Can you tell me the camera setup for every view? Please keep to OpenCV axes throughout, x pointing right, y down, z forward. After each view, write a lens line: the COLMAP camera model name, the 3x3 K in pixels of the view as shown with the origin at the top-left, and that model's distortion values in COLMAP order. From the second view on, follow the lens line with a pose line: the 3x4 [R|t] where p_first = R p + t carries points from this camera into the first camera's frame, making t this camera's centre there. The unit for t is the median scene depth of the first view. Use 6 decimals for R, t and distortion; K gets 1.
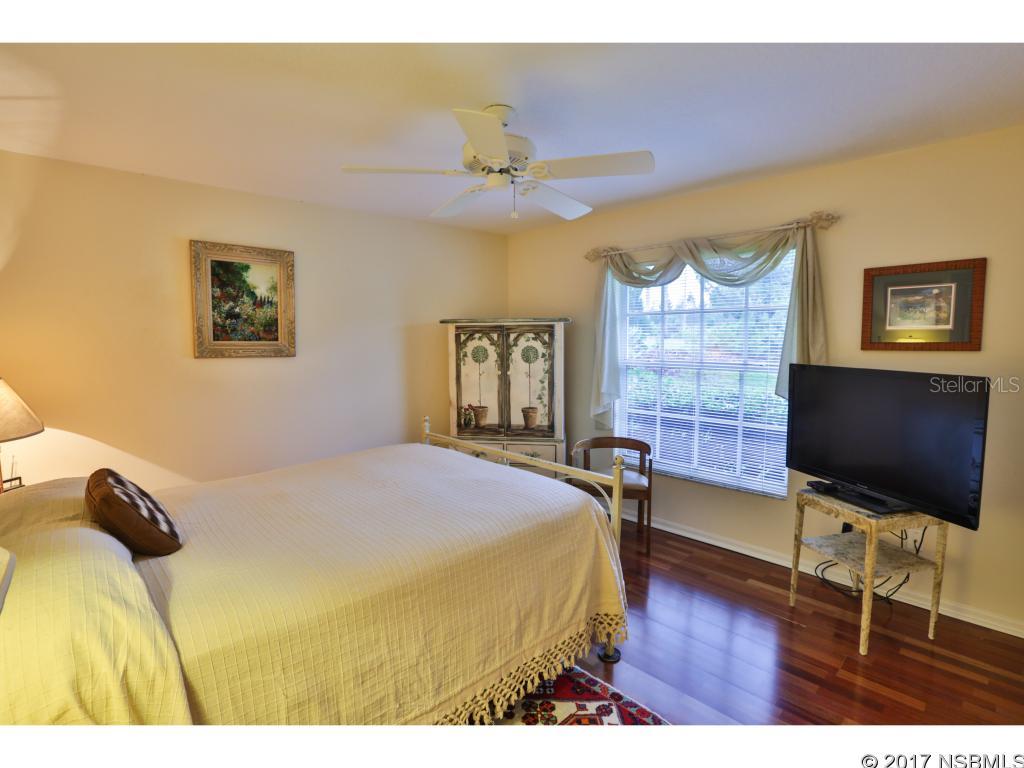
lens RADIAL K [[507.2, 0, 509.2], [0, 507.2, 382.8], [0, 0, 1]] dist [-0.030526, 0.000879]
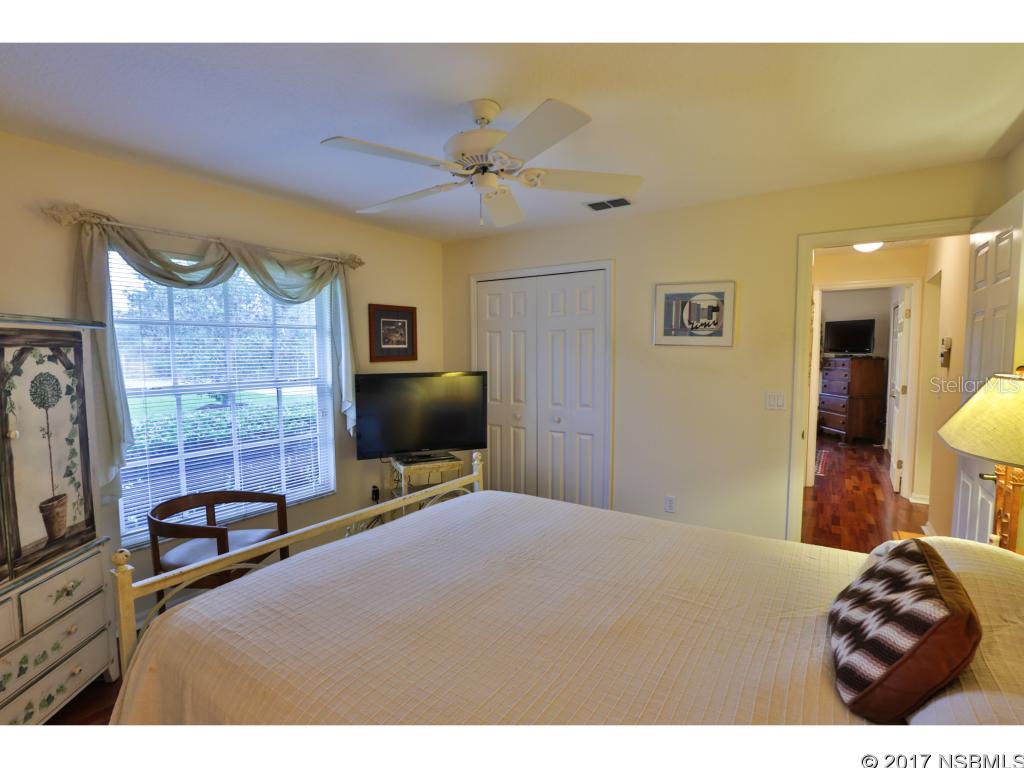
lens RADIAL K [[507.2, 0, 510.3], [0, 507.2, 387.1], [0, 0, 1]] dist [-0.030526, 0.000879]
pose [[-0.238378, -0.057891, 0.969445, -0.531227], [0.101227, 0.991303, 0.084087, -0.054037], [-0.965882, 0.118179, -0.230445, 0.679168]]
